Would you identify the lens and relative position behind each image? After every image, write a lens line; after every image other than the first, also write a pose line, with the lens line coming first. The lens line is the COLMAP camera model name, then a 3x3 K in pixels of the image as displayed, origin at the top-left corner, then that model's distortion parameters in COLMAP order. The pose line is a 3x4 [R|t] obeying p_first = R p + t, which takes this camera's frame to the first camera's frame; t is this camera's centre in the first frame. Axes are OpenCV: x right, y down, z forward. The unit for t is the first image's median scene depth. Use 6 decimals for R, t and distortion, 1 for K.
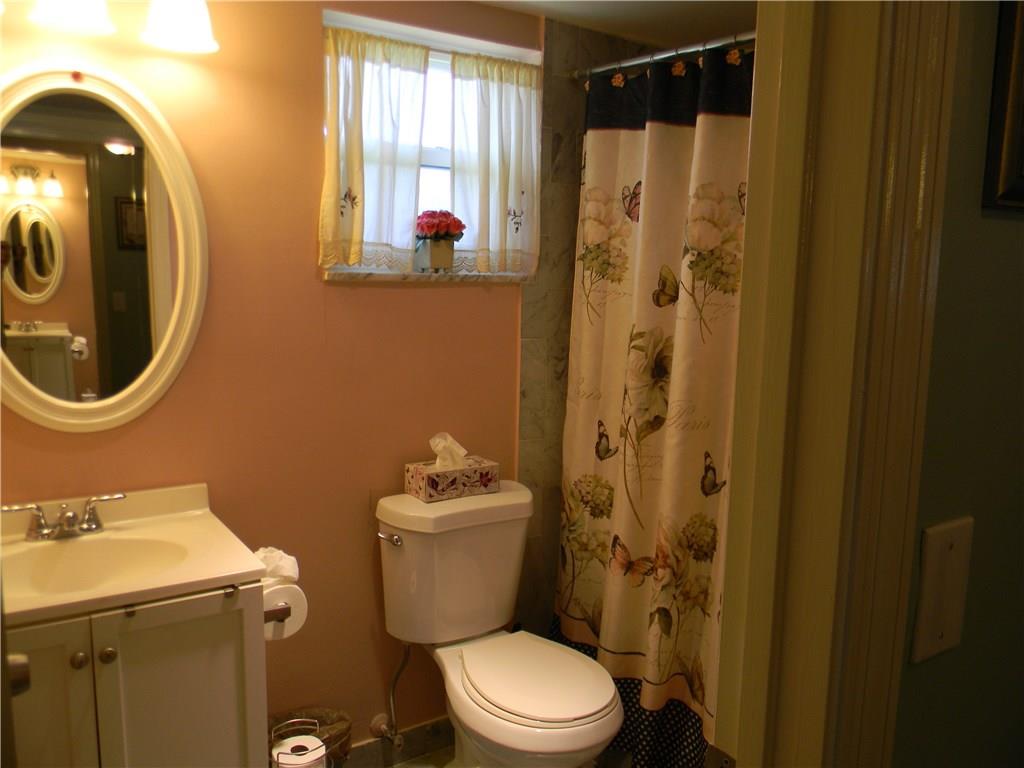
lens RADIAL K [[822.5, 0, 508.4], [0, 822.5, 377.1], [0, 0, 1]] dist [0.005672, -0.027232]
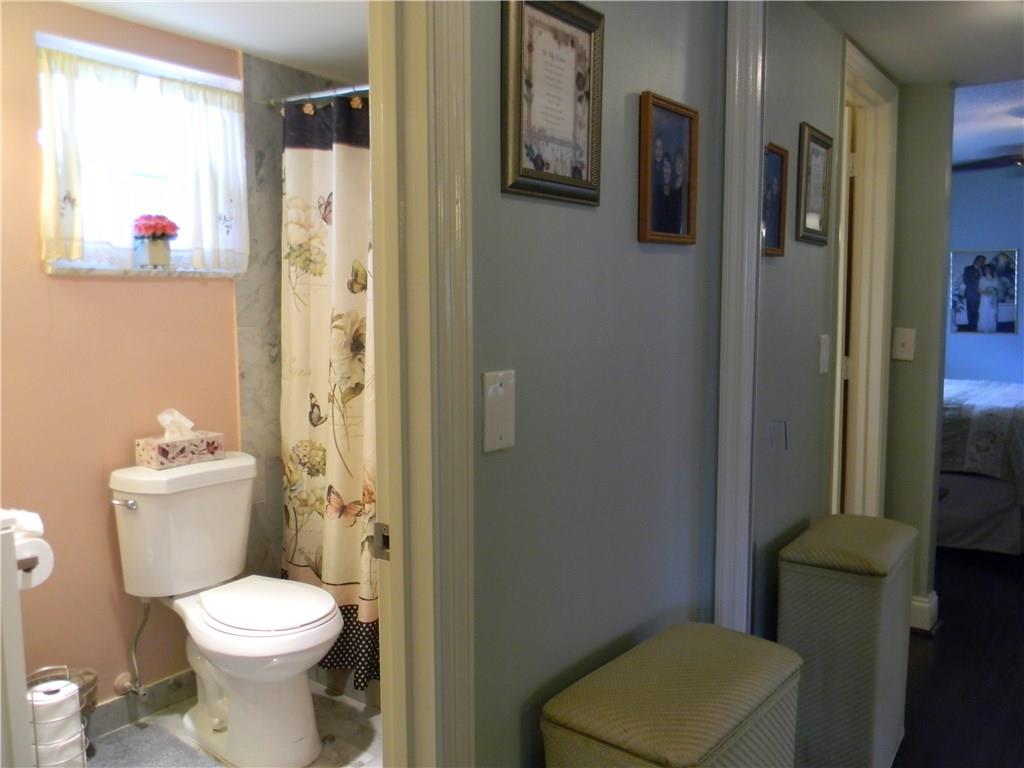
lens RADIAL K [[822.5, 0, 512.0], [0, 822.5, 393.8], [0, 0, 1]] dist [0.005672, -0.027232]
pose [[0.942173, -0.056716, 0.330291, -0.008609], [0.060982, 0.998136, -0.002557, 0.079096], [-0.329530, 0.022551, 0.943876, -0.231117]]
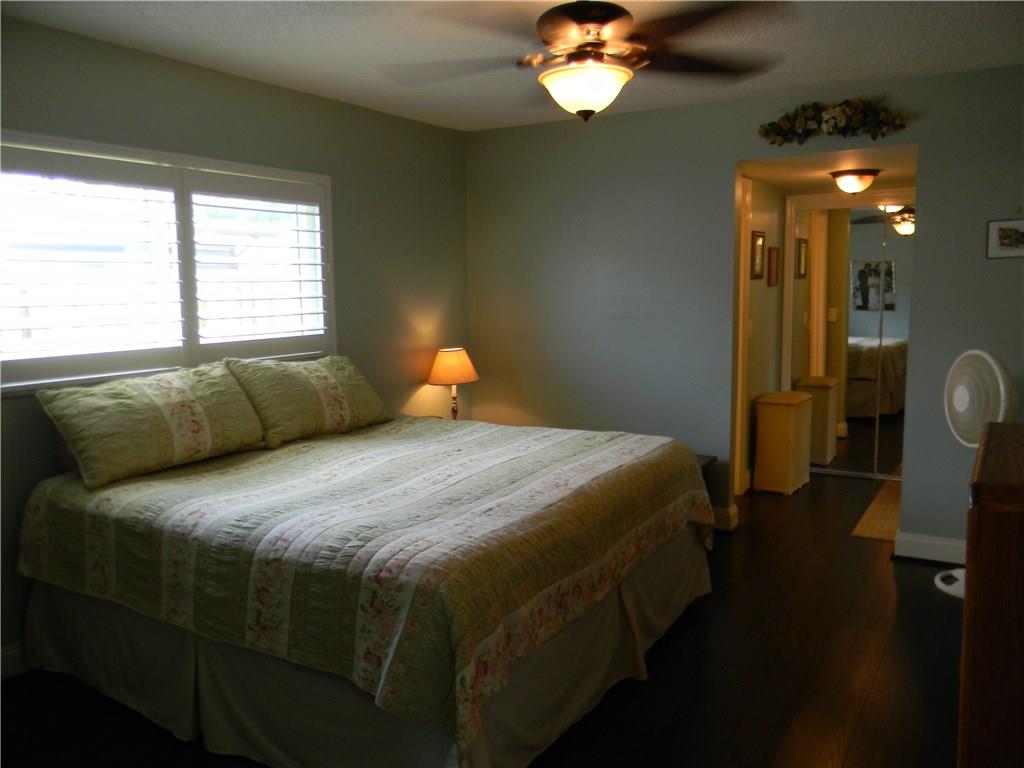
lens RADIAL K [[822.5, 0, 507.5], [0, 822.5, 380.7], [0, 0, 1]] dist [0.005672, -0.027232]
pose [[0.907088, -0.075828, 0.414055, -1.593796], [0.080564, 0.996731, 0.006041, 0.177613], [-0.413160, 0.027878, 0.910232, -1.695038]]
